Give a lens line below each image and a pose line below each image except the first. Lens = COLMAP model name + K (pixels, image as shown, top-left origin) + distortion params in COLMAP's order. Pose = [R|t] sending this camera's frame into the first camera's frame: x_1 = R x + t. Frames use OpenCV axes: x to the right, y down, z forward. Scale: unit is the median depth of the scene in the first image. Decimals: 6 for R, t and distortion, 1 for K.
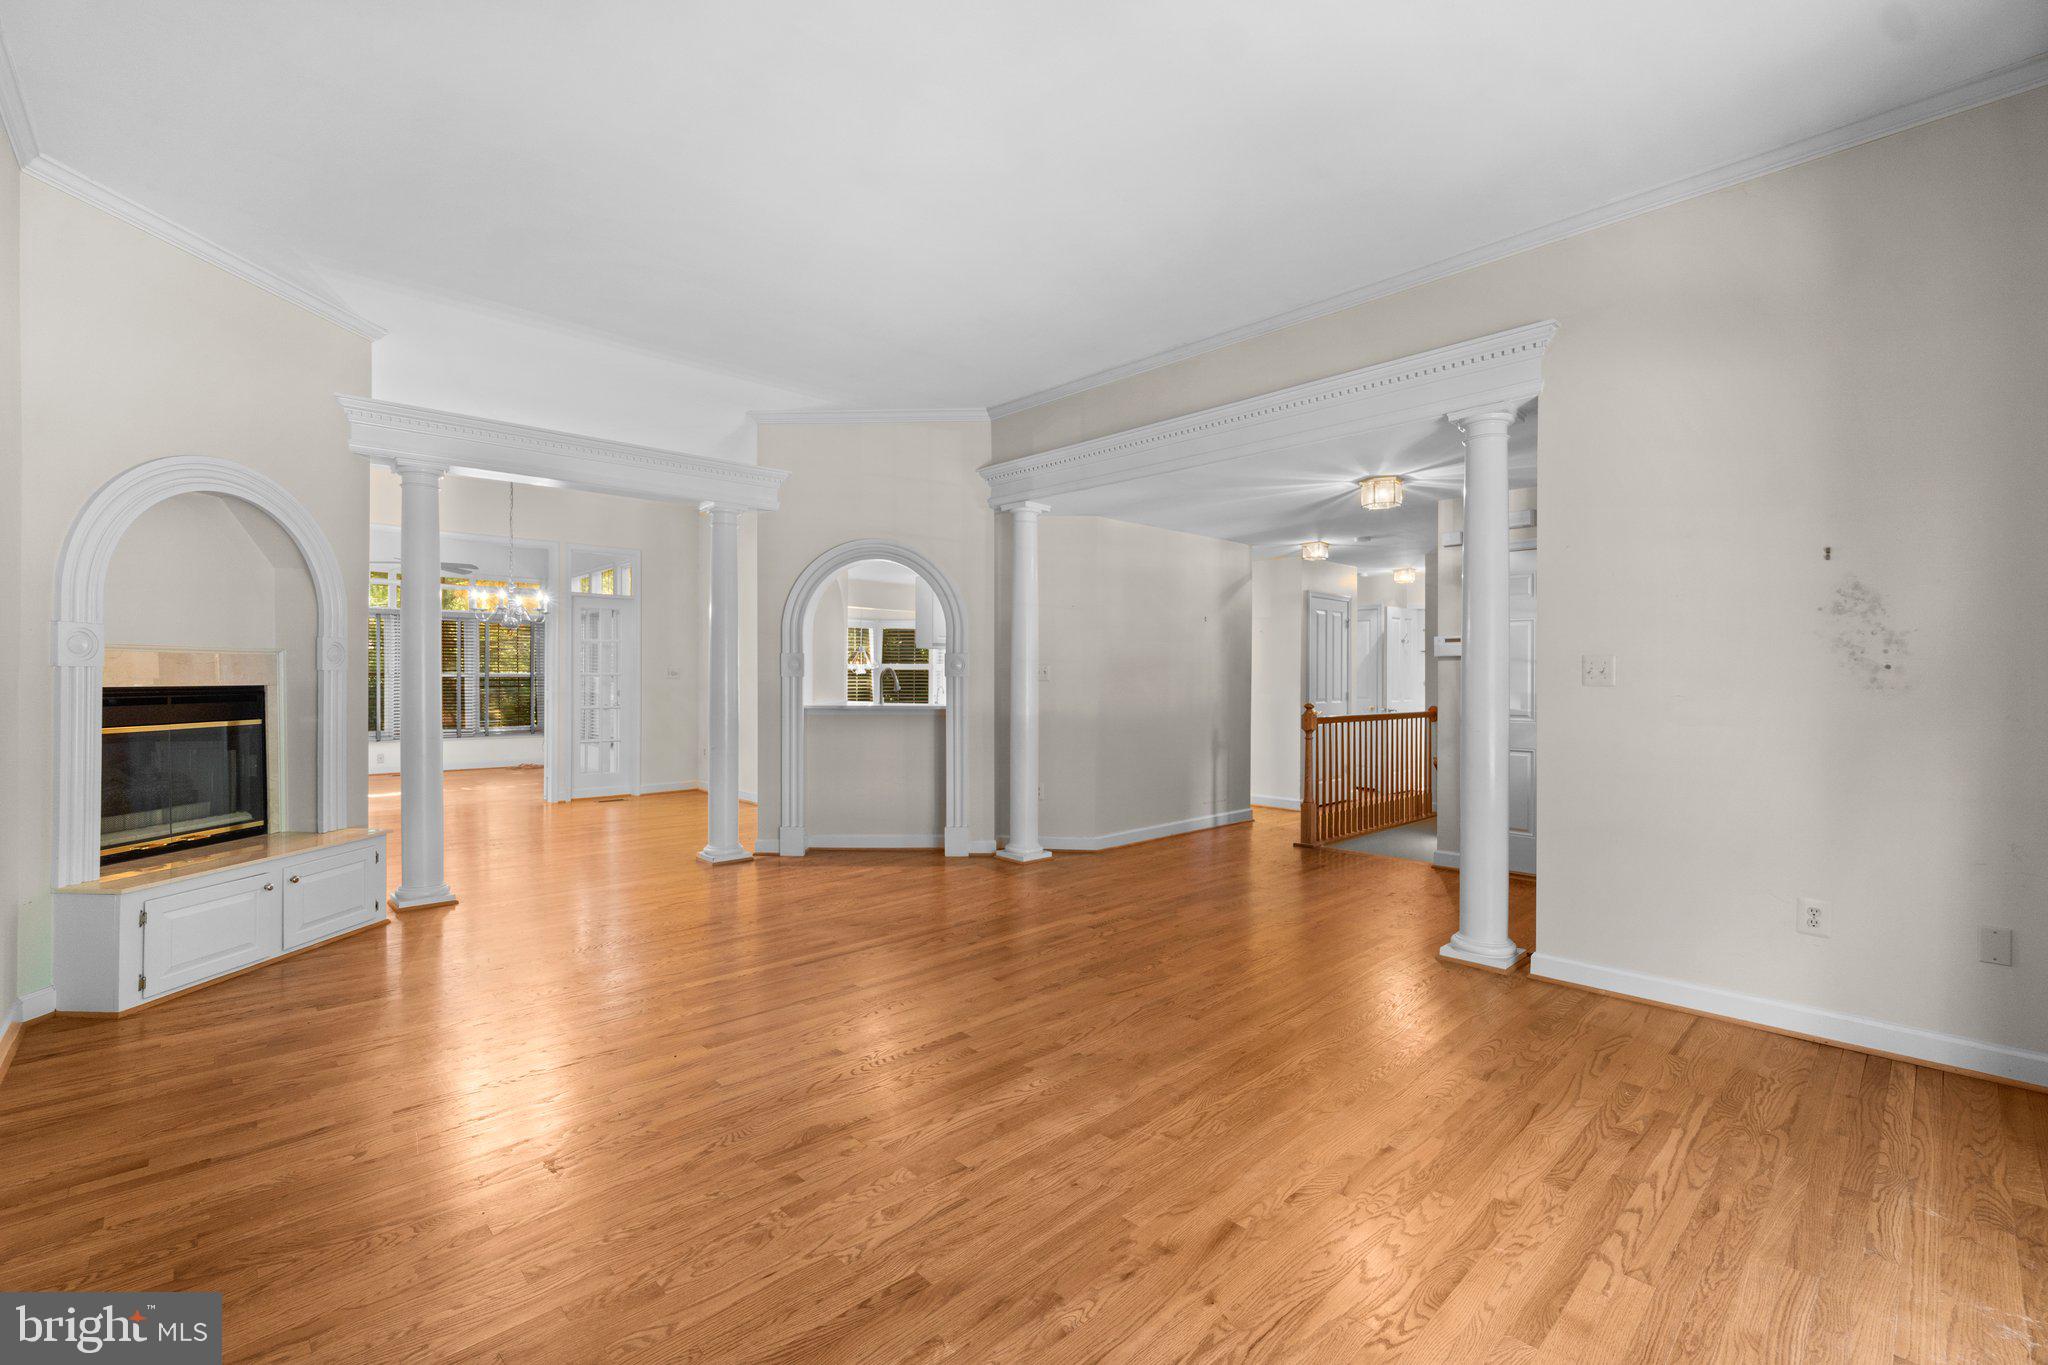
lens RADIAL K [[884.6, 0, 1024.0], [0, 884.6, 676.3], [0, 0, 1]] dist [-0.004990, 0.000366]
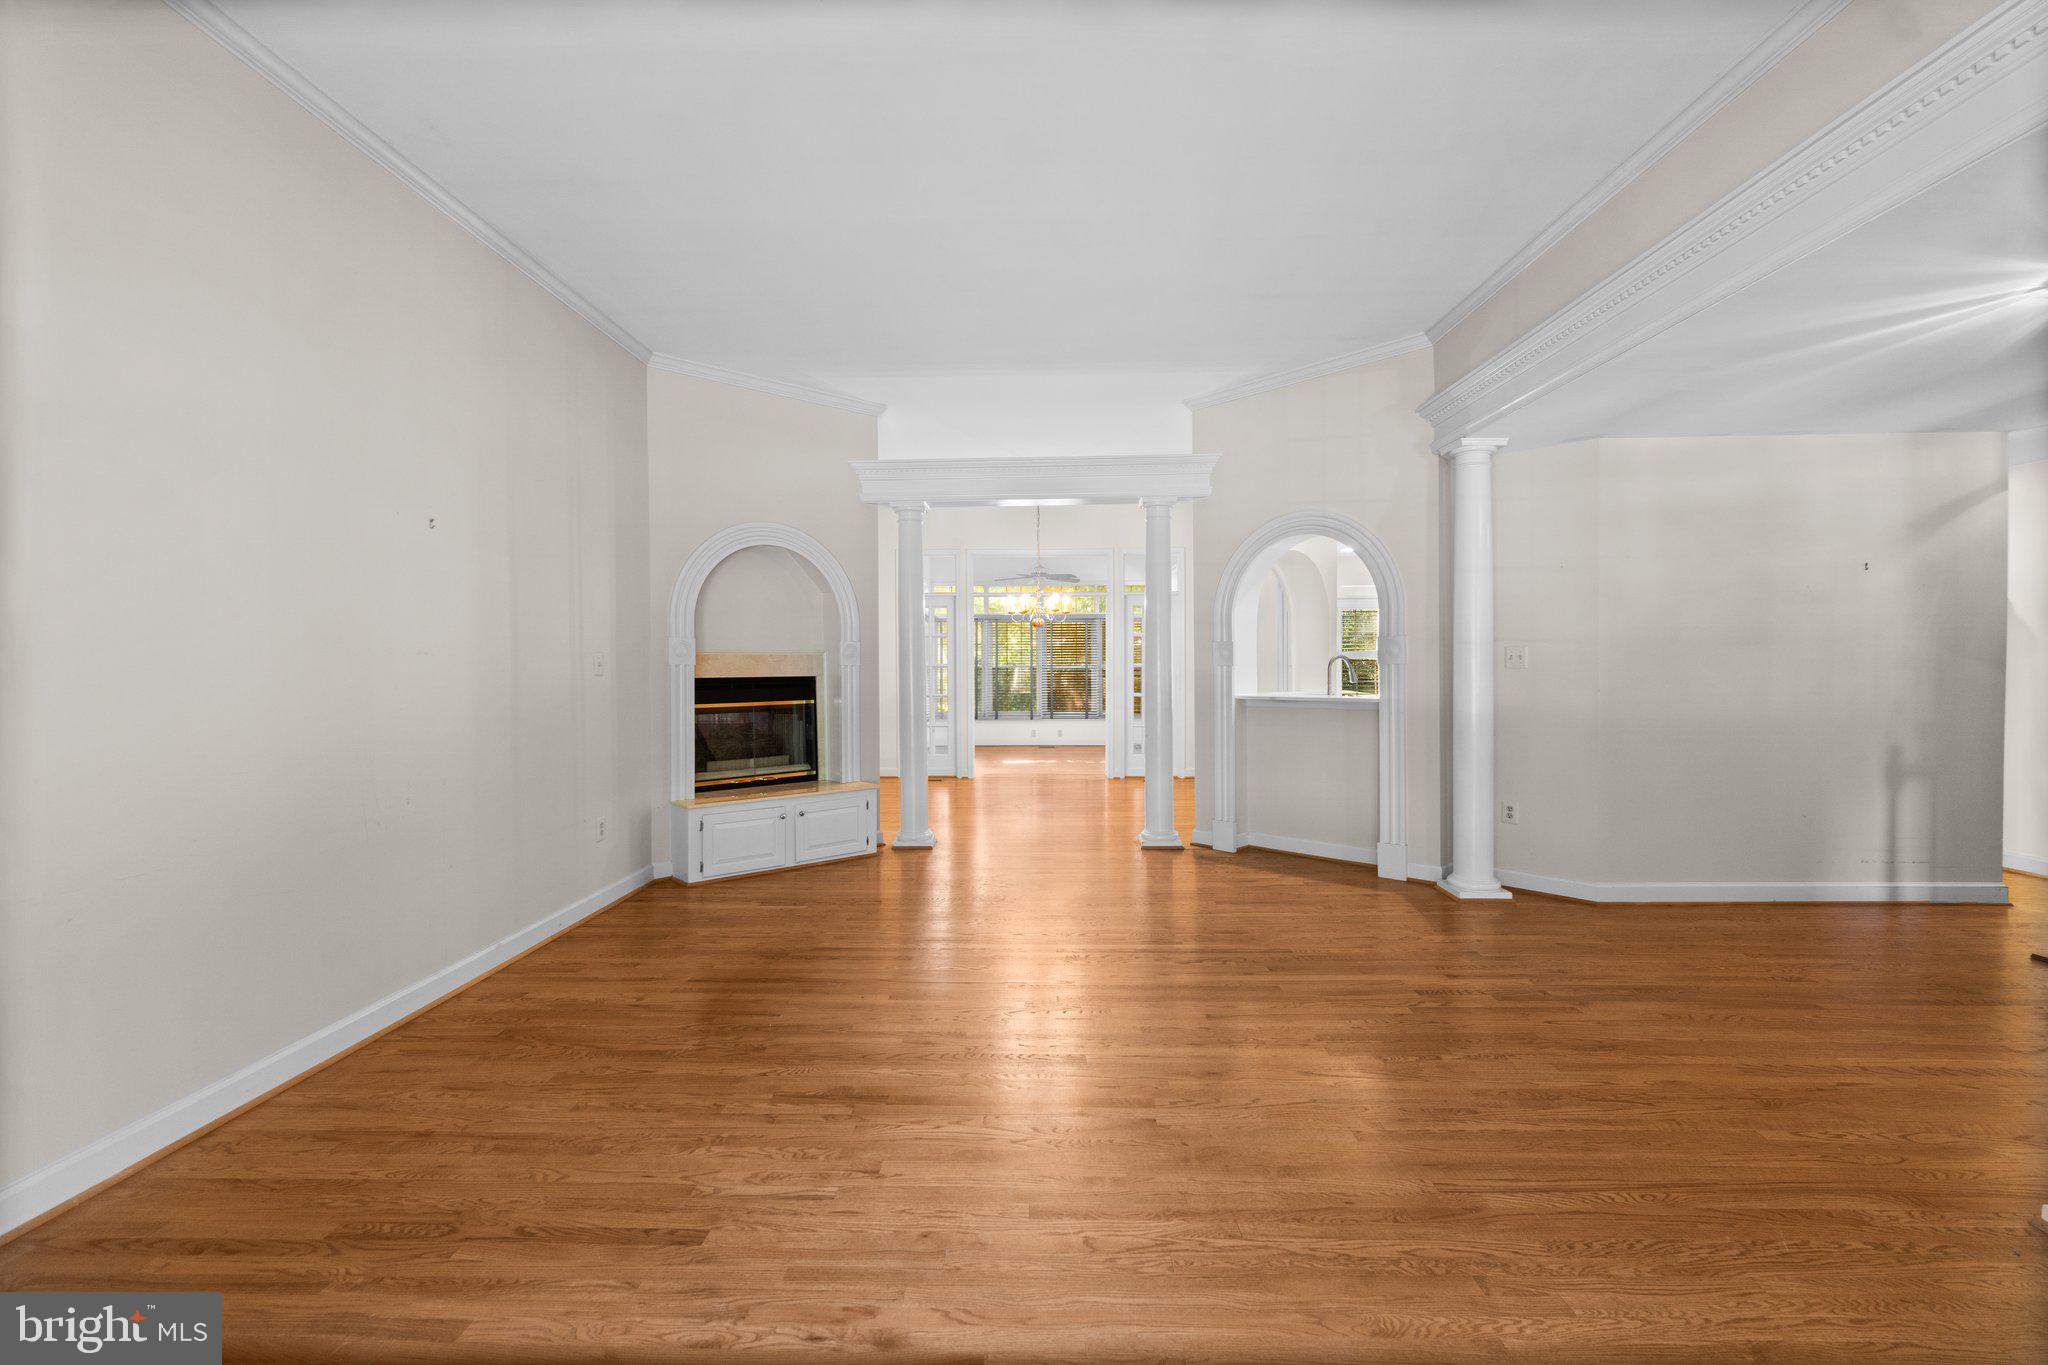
lens RADIAL K [[884.6, 0, 1011.5], [0, 884.6, 687.9], [0, 0, 1]] dist [-0.004990, 0.000366]
pose [[0.701011, 0.008294, -0.713102, 0.285121], [0.010445, 0.999706, 0.021896, 0.000578], [0.713074, -0.022798, 0.700718, 0.170084]]
